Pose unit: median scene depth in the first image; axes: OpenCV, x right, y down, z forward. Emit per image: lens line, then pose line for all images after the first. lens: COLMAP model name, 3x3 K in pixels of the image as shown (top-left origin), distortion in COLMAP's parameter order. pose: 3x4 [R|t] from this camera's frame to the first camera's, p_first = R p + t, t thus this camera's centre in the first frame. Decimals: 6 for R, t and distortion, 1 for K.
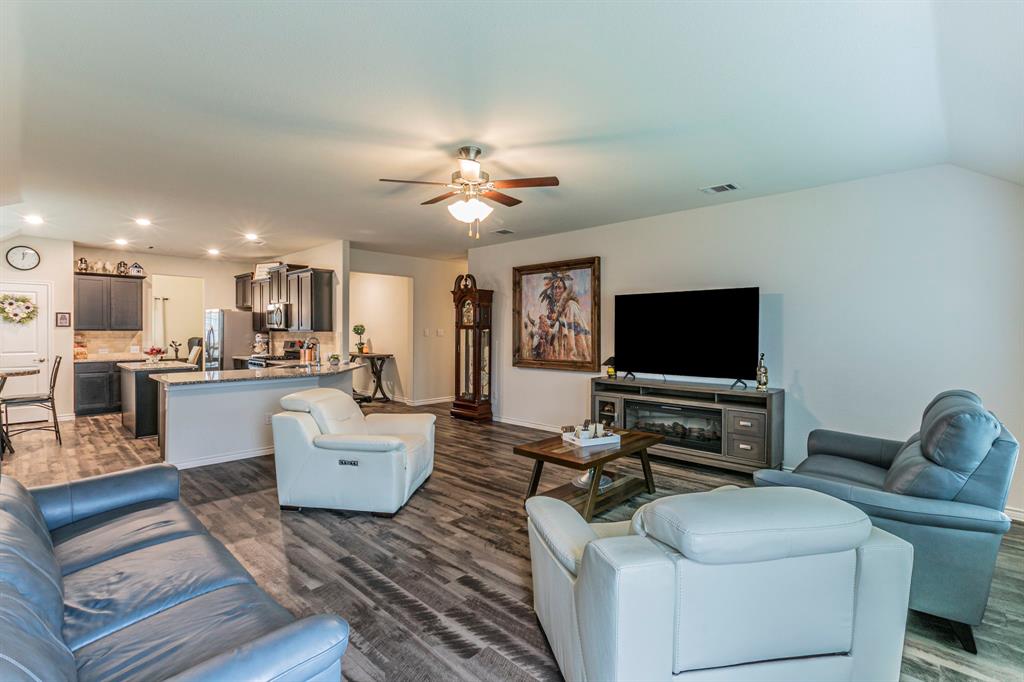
lens RADIAL K [[466.5, 0, 508.9], [0, 466.5, 336.3], [0, 0, 1]] dist [-0.001123, -0.000074]
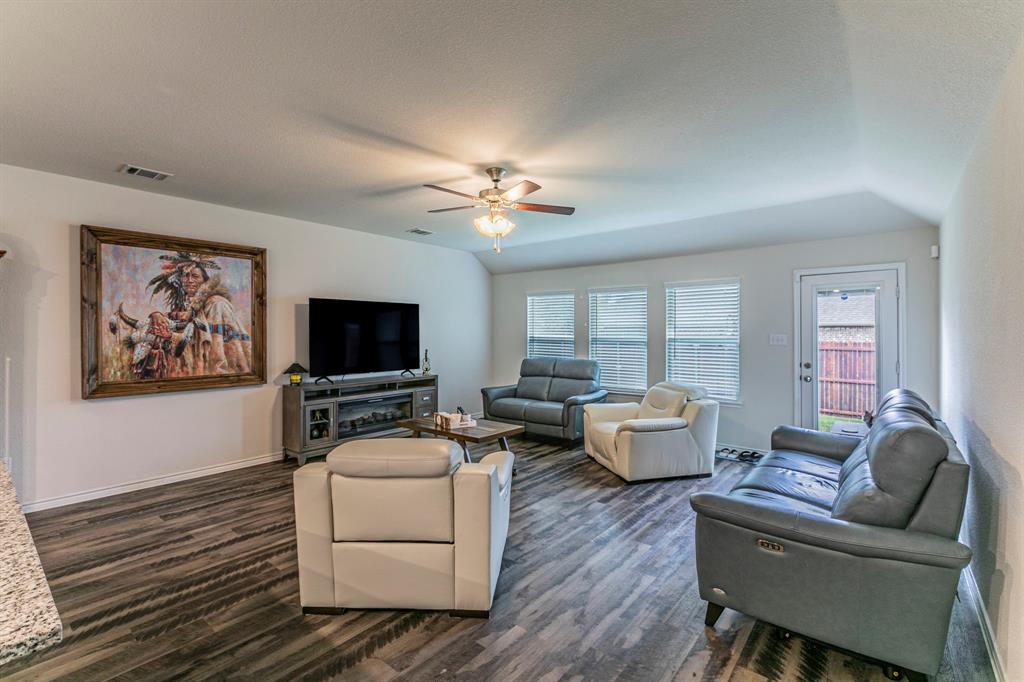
lens RADIAL K [[453.4, 0, 508.3], [0, 453.4, 333.9], [0, 0, 1]] dist [0.000395, 0.000353]
pose [[-0.061354, -0.003605, 0.998110, -0.634357], [0.014407, 0.999886, 0.004497, -0.011327], [-0.998012, 0.014655, -0.061295, 0.574275]]
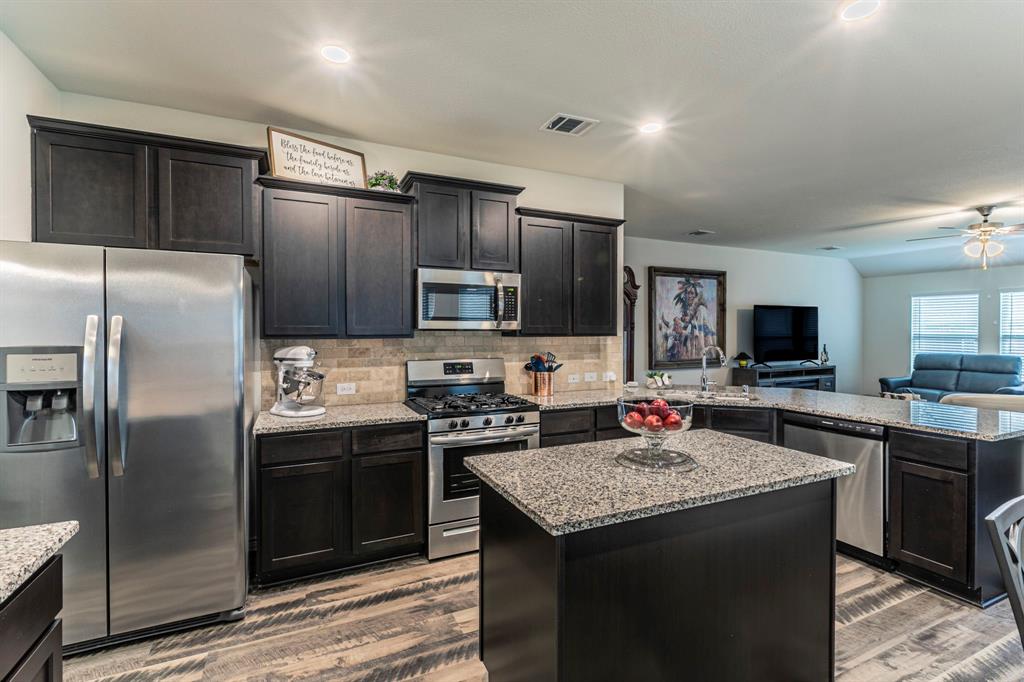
lens RADIAL K [[466.5, 0, 508.9], [0, 466.5, 336.3], [0, 0, 1]] dist [-0.001123, -0.000074]
pose [[0.366300, -0.012237, 0.930416, -1.094015], [0.014348, 0.999869, 0.007501, -0.017325], [-0.930386, 0.010602, 0.366427, 1.022694]]
